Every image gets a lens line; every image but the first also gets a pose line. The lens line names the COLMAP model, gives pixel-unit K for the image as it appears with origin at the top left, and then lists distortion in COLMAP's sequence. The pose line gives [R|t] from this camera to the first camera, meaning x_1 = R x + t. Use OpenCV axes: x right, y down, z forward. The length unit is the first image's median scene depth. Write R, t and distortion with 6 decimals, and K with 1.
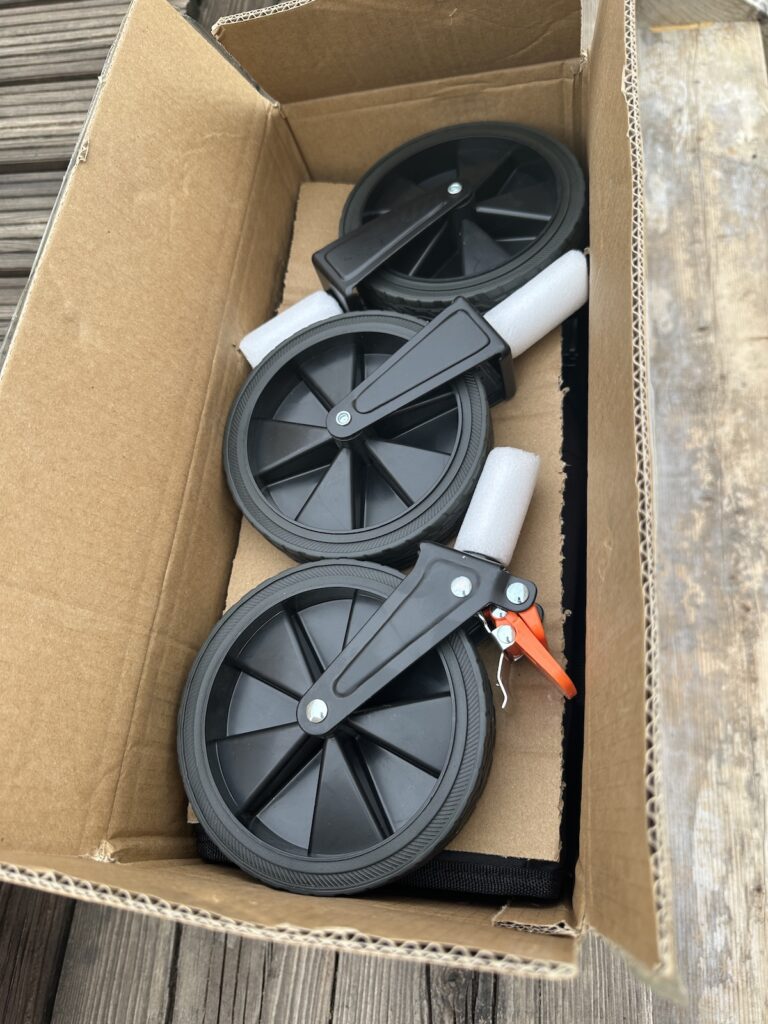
lens RADIAL K [[723.2, 0, 383.3], [0, 723.2, 510.2], [0, 0, 1]] dist [-0.027537, -0.005520]
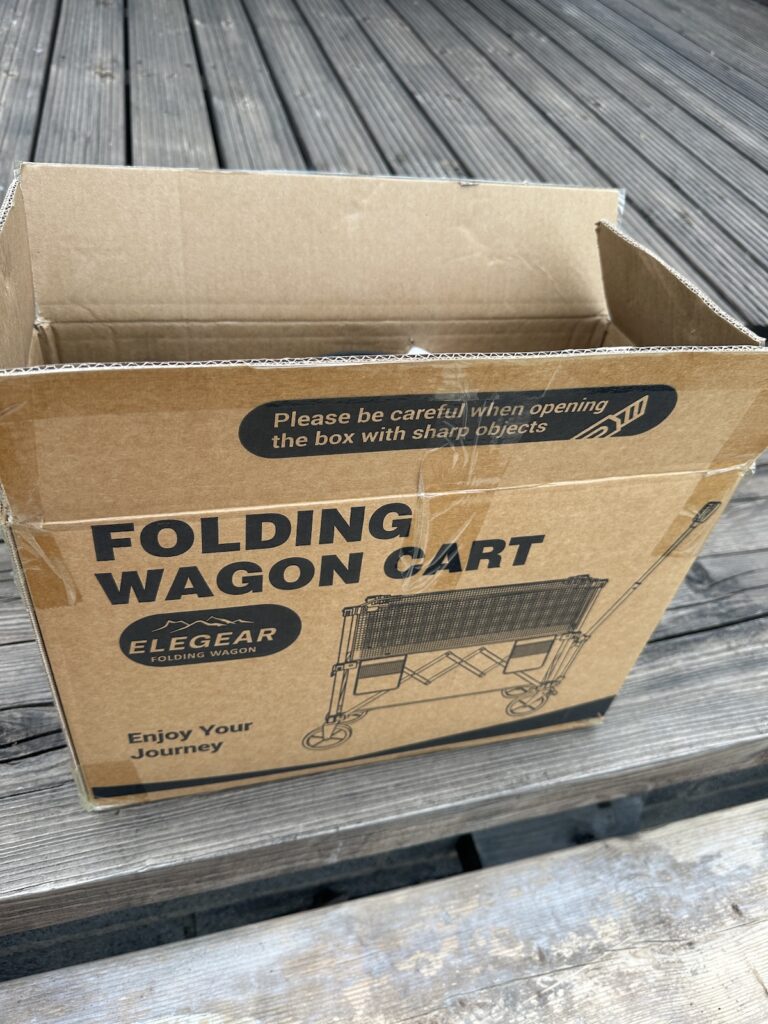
lens RADIAL K [[723.2, 0, 390.1], [0, 723.2, 511.5], [0, 0, 1]] dist [-0.027537, -0.005520]
pose [[0.322349, 0.823666, -0.466547, 0.352494], [-0.932828, 0.360221, -0.008561, -0.031349], [0.161008, 0.437968, 0.884455, -0.043096]]
